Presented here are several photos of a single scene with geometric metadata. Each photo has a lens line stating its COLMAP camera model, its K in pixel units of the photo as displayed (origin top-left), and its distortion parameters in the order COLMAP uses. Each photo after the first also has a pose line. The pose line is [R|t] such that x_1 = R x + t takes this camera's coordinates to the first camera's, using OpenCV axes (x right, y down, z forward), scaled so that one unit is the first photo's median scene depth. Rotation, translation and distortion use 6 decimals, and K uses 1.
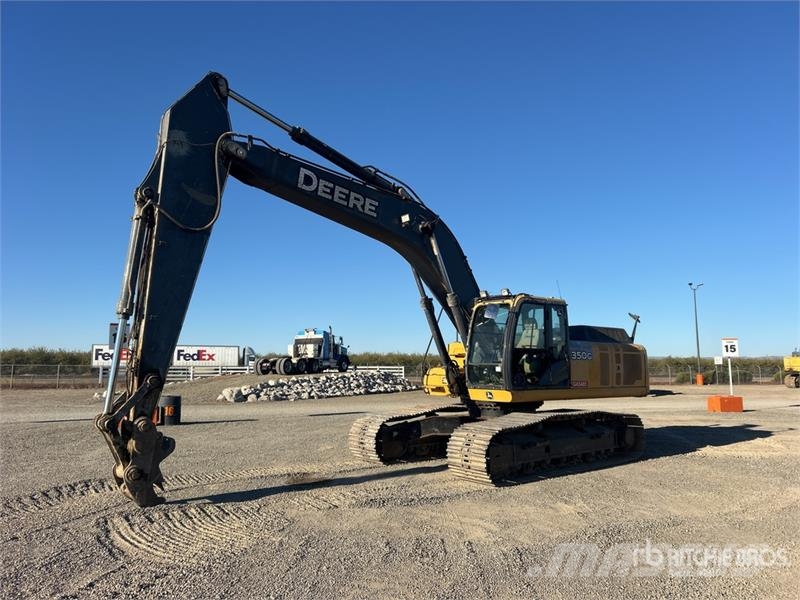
lens RADIAL K [[608.3, 0, 400.0], [0, 608.3, 300.0], [0, 0, 1]] dist [0.073365, -0.085642]
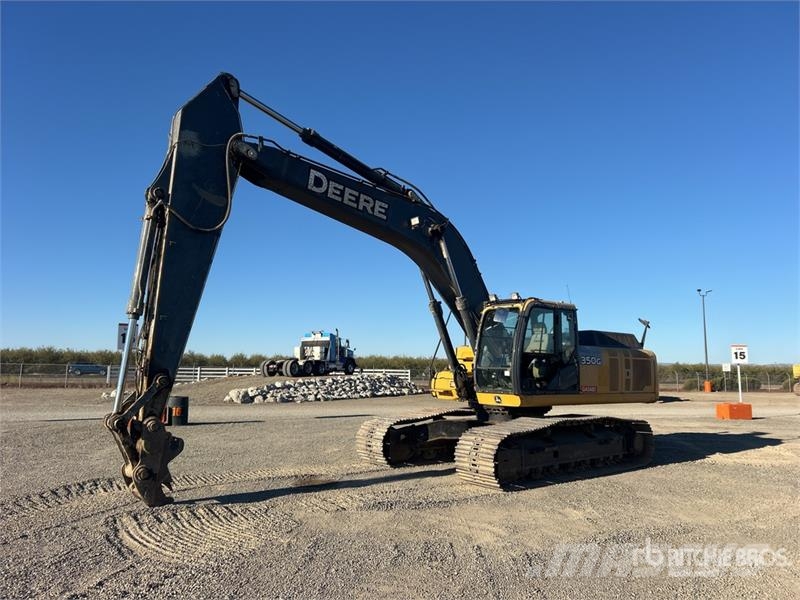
lens RADIAL K [[608.2, 0, 399.2], [0, 608.2, 305.9], [0, 0, 1]] dist [0.075985, -0.089457]
pose [[0.999883, 0.010058, -0.011531, -0.003768], [-0.010012, 0.999942, 0.004056, 0.000816], [0.011571, -0.003940, 0.999925, 0.002659]]
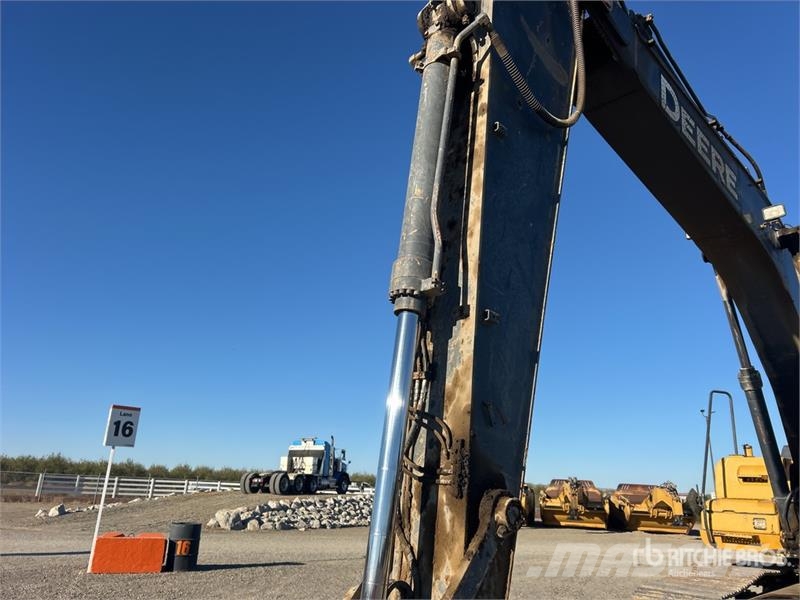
lens RADIAL K [[608.4, 0, 400.0], [0, 608.4, 289.0], [0, 0, 1]] dist [0.015072, 0.005499]
pose [[0.995875, 0.063448, 0.064863, -0.322365], [-0.048548, 0.976529, -0.209842, 0.058708], [-0.076654, 0.205827, 0.975581, 0.455352]]
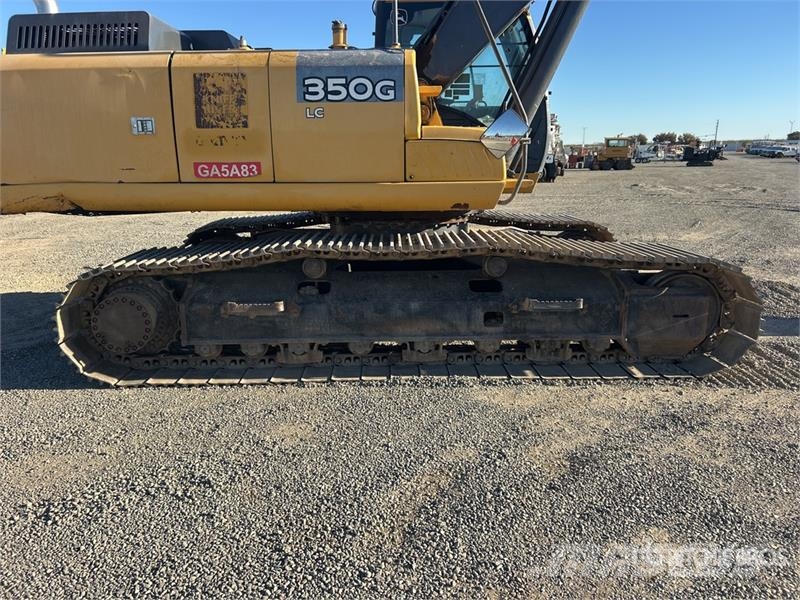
lens RADIAL K [[635.4, 0, 400.2], [0, 635.4, 321.6], [0, 0, 1]] dist [0.009235, 0.005965]
pose [[0.756556, 0.146239, -0.637367, 0.566885], [0.083767, 0.944971, 0.316247, 0.102389], [0.648541, -0.292649, 0.702674, 0.707500]]
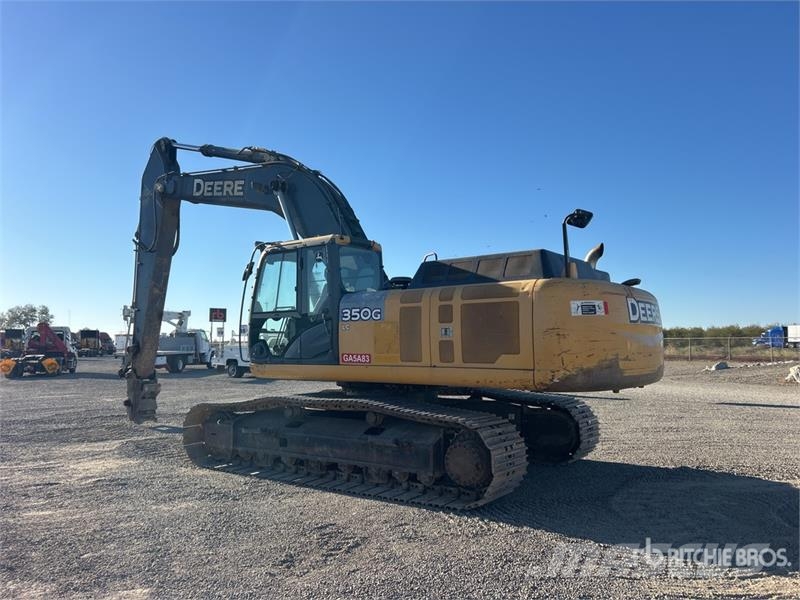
lens RADIAL K [[601.1, 0, 385.3], [0, 601.1, 304.1], [0, 0, 1]] dist [0.089154, -0.096654]
pose [[0.215195, -0.068155, -0.974190, 0.897524], [0.115632, 0.992322, -0.043881, 0.108970], [0.969701, -0.103205, 0.221423, 0.873752]]
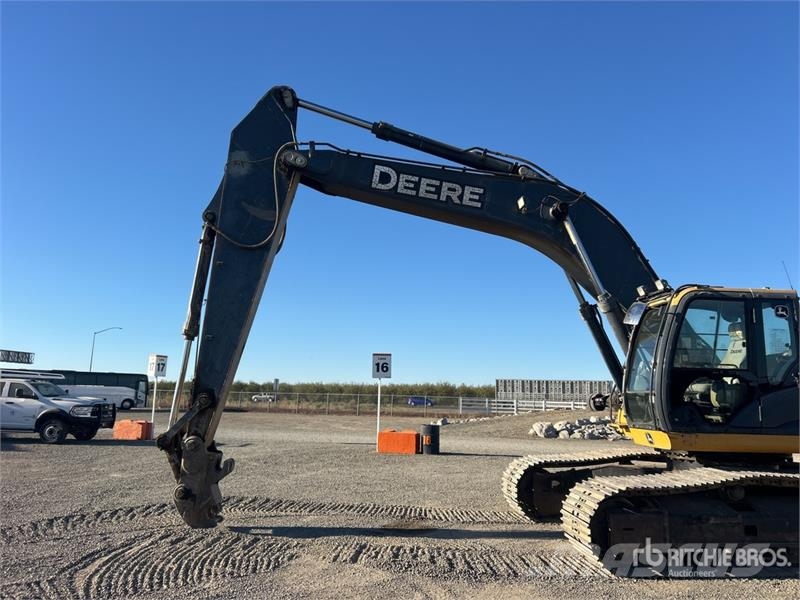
lens RADIAL K [[608.2, 0, 399.2], [0, 608.2, 305.9], [0, 0, 1]] dist [0.075985, -0.089457]
pose [[0.804345, -0.072327, -0.589744, 0.303754], [0.042604, 0.997029, -0.064170, 0.037272], [0.592633, 0.026489, 0.805037, 0.252380]]
